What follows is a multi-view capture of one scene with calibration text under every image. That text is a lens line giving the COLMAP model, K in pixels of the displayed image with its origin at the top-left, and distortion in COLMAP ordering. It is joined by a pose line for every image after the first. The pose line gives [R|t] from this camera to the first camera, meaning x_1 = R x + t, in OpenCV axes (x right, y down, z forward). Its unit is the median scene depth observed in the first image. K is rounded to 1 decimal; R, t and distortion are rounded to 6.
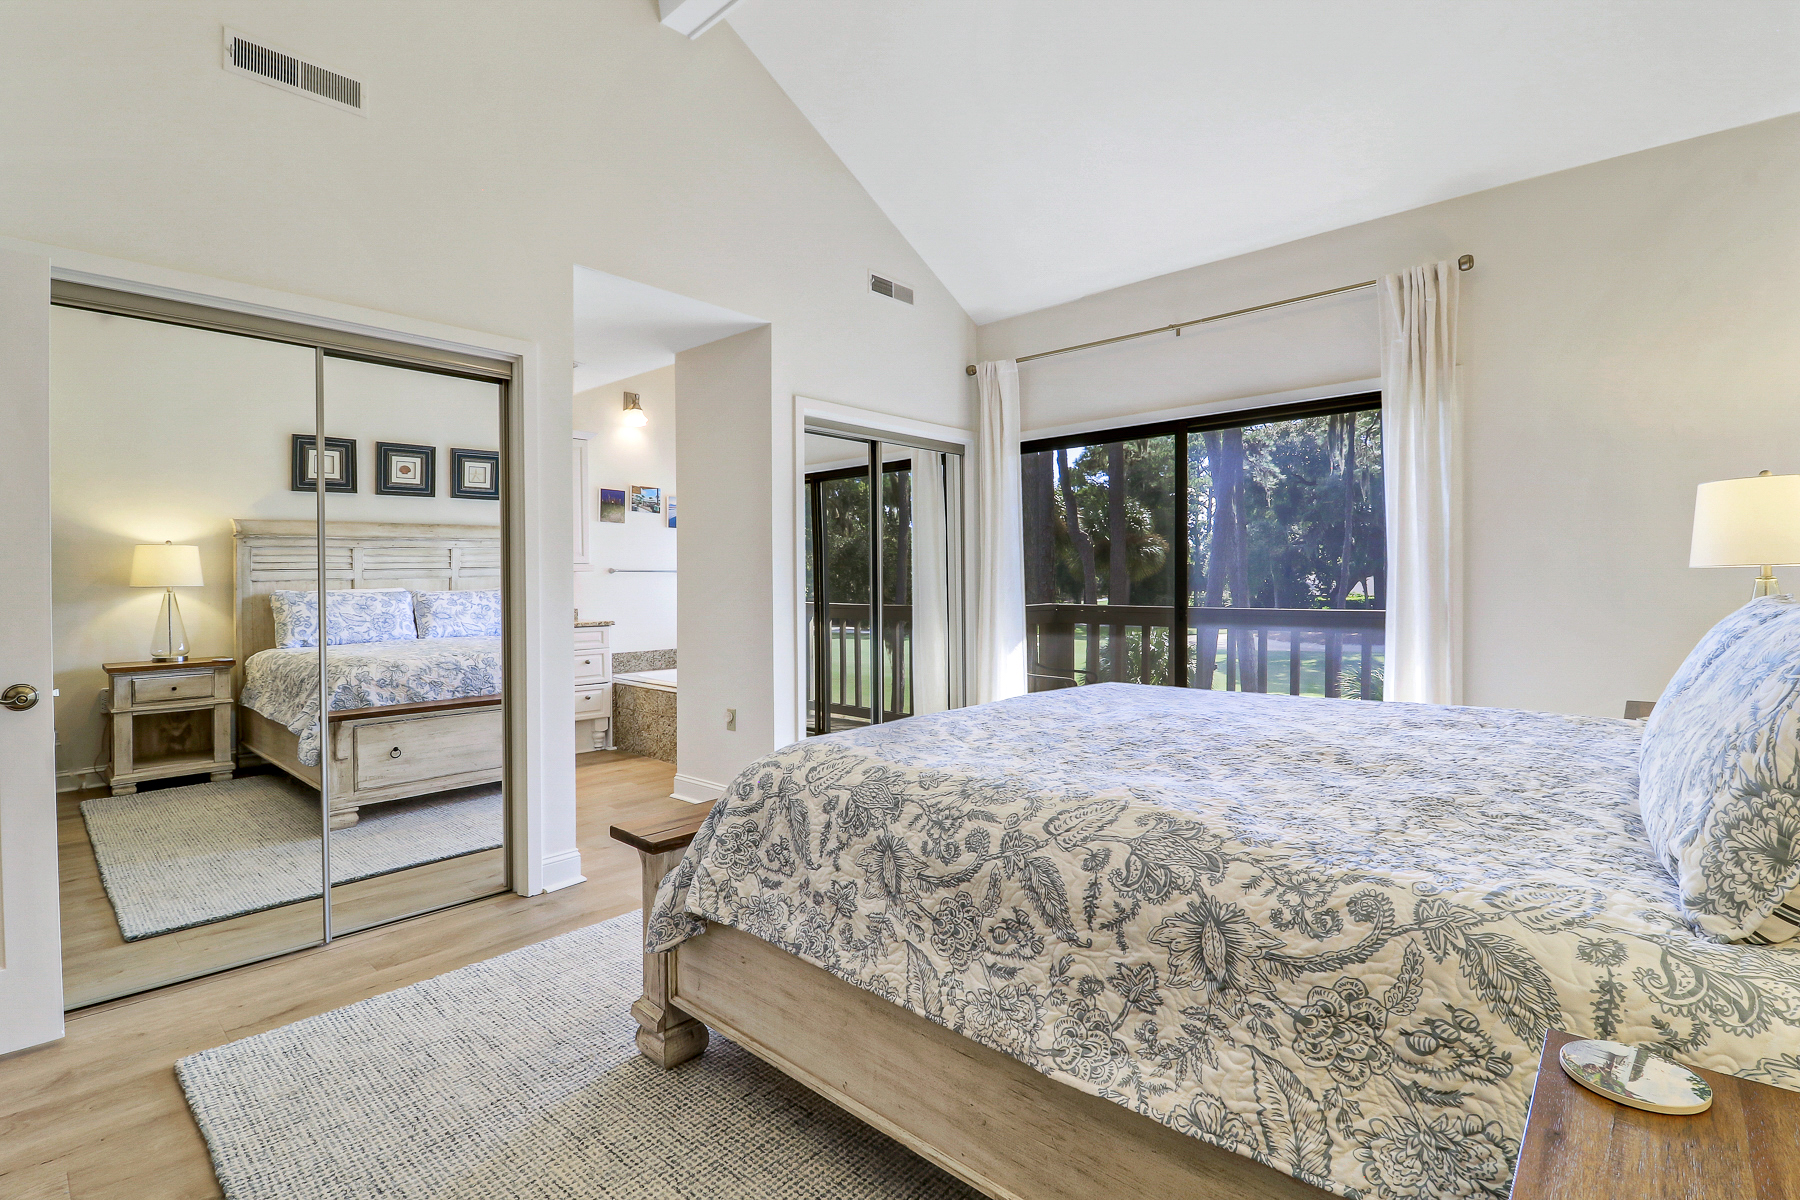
lens RADIAL K [[838.3, 0, 914.2], [0, 838.3, 598.4], [0, 0, 1]] dist [-0.001824, -0.010652]
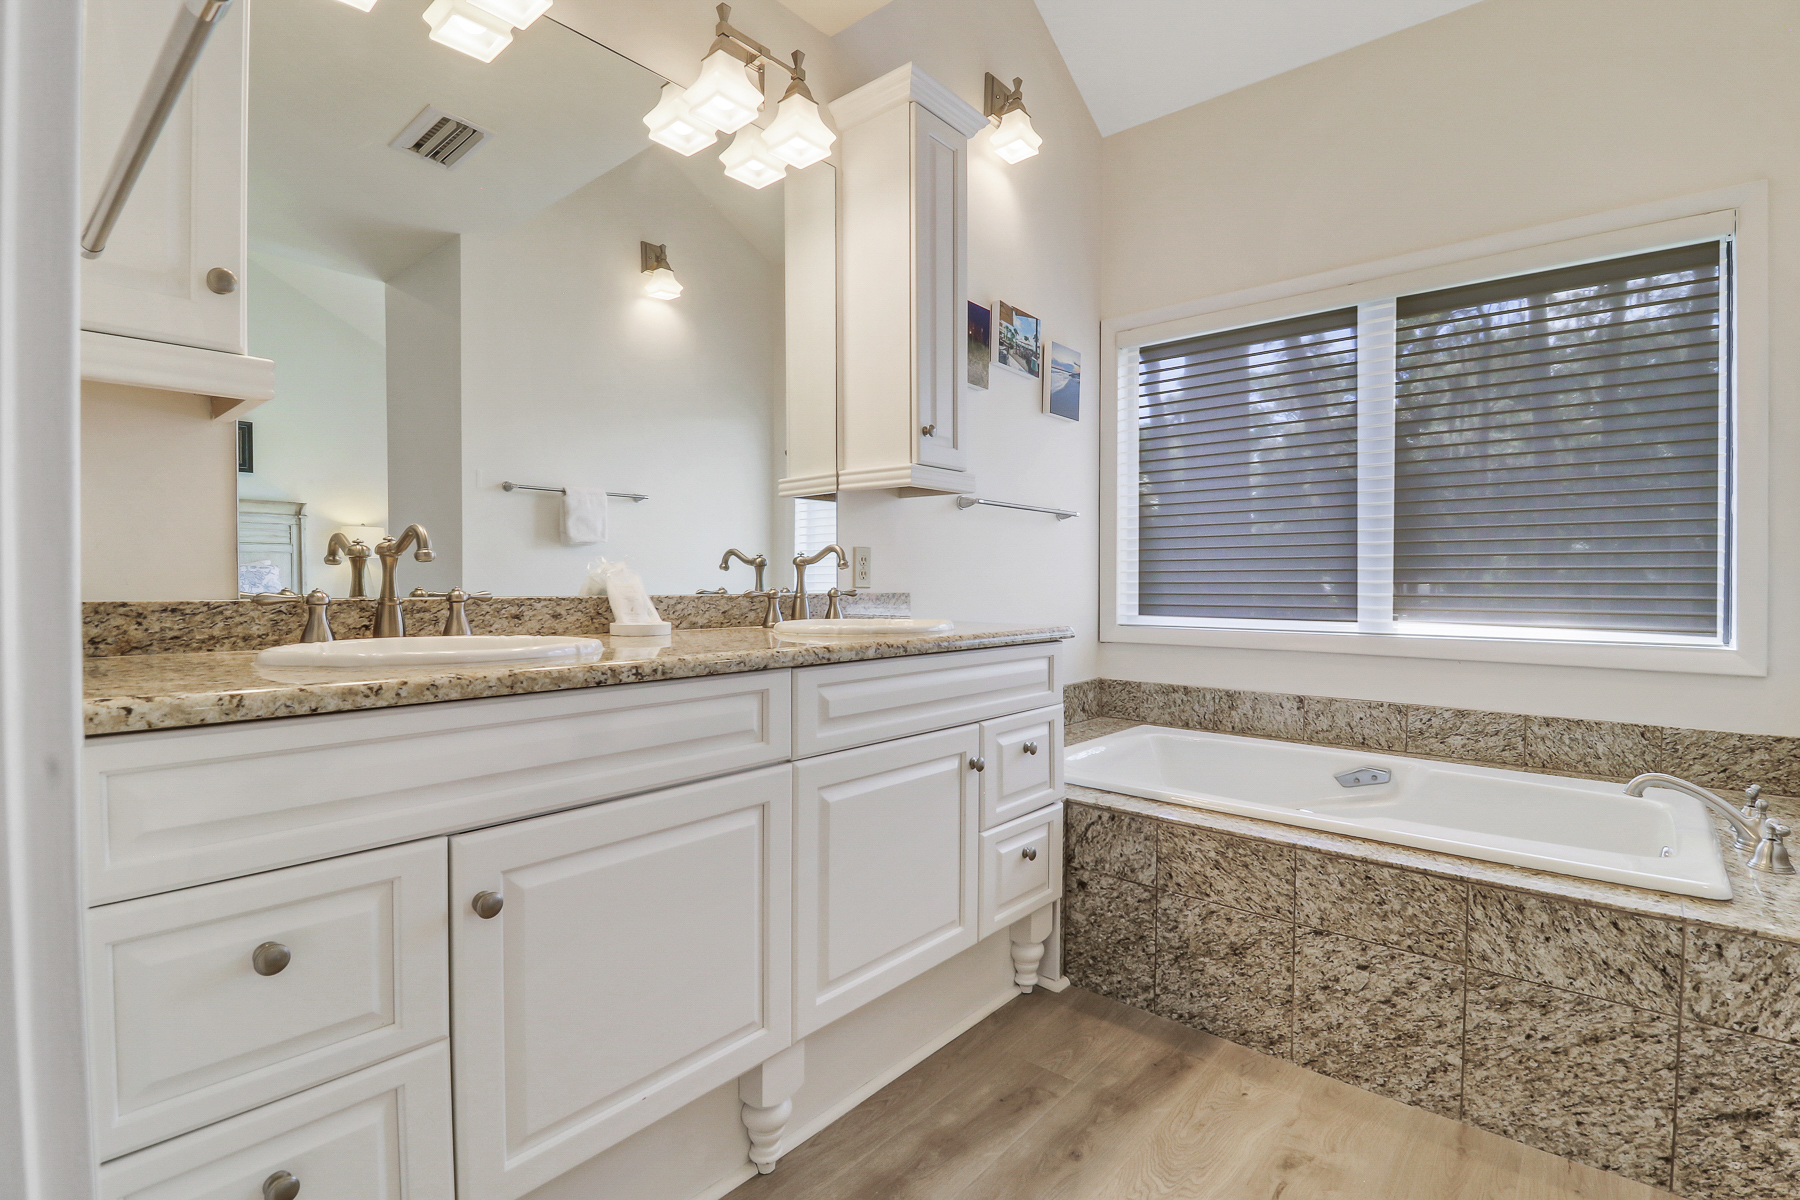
lens RADIAL K [[838.3, 0, 914.7], [0, 838.3, 602.6], [0, 0, 1]] dist [-0.001824, -0.010652]
pose [[0.999788, 0.001346, 0.020551, -0.394080], [-0.001446, 0.999987, 0.004852, 0.013979], [-0.020544, -0.004881, 0.999777, 0.592953]]
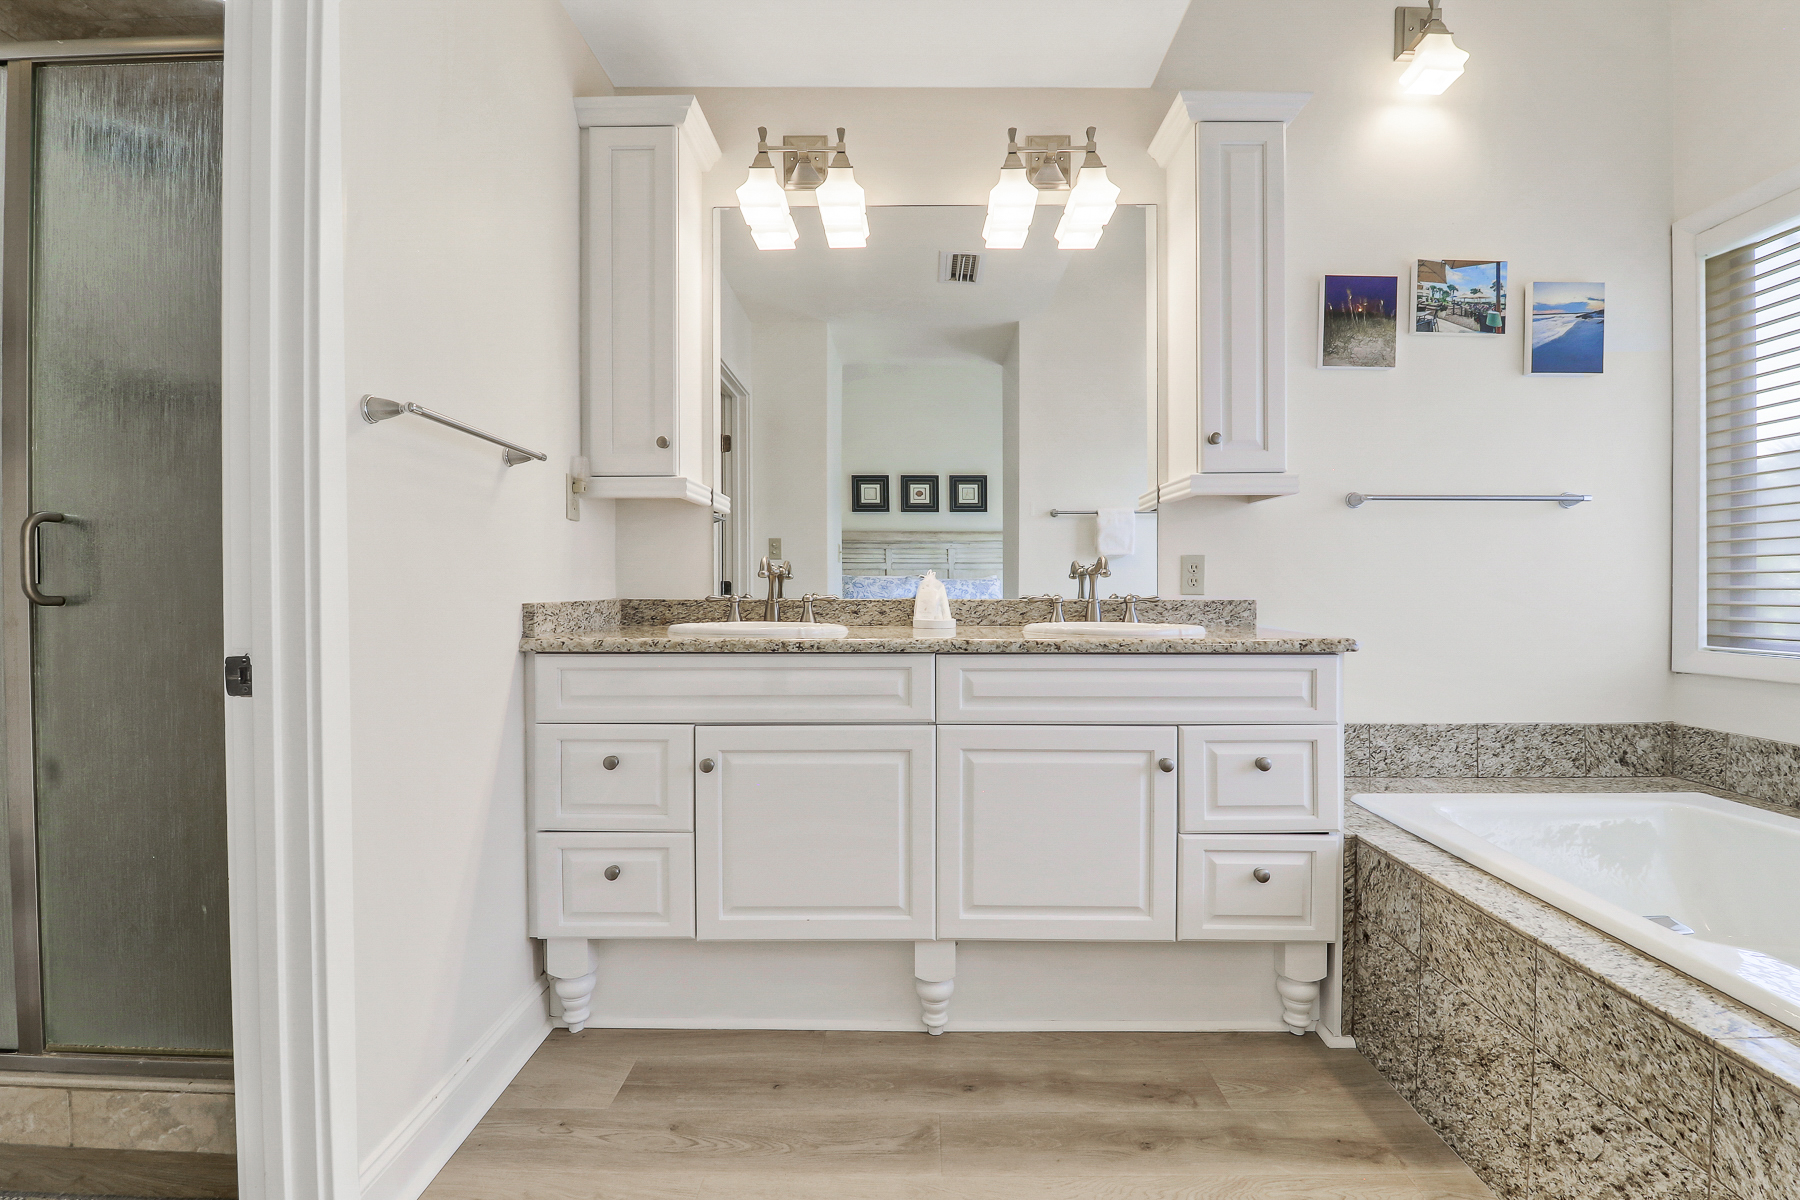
lens RADIAL K [[838.3, 0, 905.9], [0, 838.3, 602.0], [0, 0, 1]] dist [-0.001824, -0.010652]
pose [[0.652714, 0.010885, -0.757526, -0.211556], [-0.013727, 0.999903, 0.002540, 0.013484], [0.757480, 0.008740, 0.652800, 0.613704]]
